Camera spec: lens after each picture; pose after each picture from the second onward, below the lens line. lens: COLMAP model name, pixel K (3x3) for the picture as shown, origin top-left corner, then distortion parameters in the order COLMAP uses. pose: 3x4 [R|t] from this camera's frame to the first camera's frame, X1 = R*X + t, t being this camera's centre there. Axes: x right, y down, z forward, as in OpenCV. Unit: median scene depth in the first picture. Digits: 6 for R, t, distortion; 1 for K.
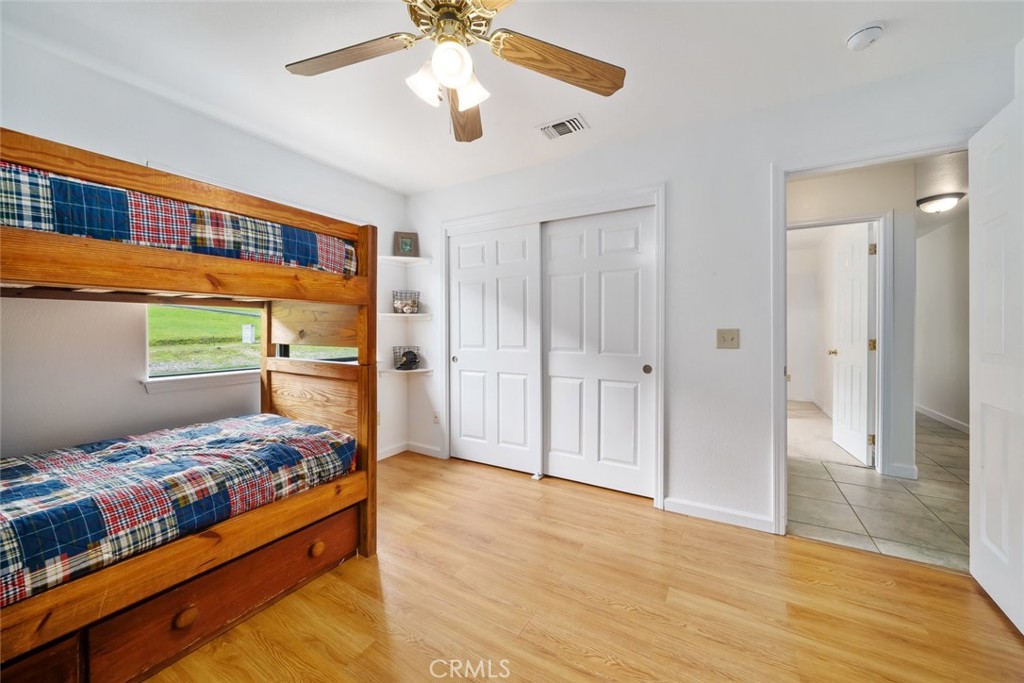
lens RADIAL K [[373.8, 0, 512.5], [0, 373.8, 333.8], [0, 0, 1]] dist [-0.002333, 0.000350]
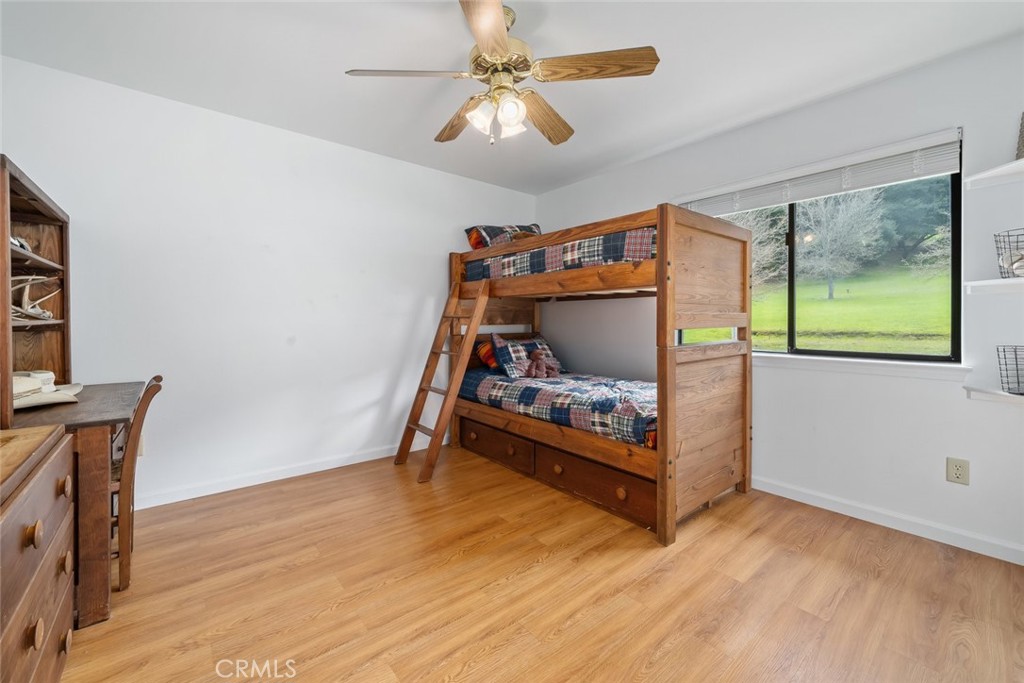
lens RADIAL K [[412.3, 0, 508.1], [0, 412.3, 320.8], [0, 0, 1]] dist [-0.003039, -0.000110]
pose [[-0.338483, 0.002458, -0.940969, 0.979957], [-0.008796, 0.999945, 0.005777, 0.015273], [0.940932, 0.010233, -0.338442, 1.261624]]
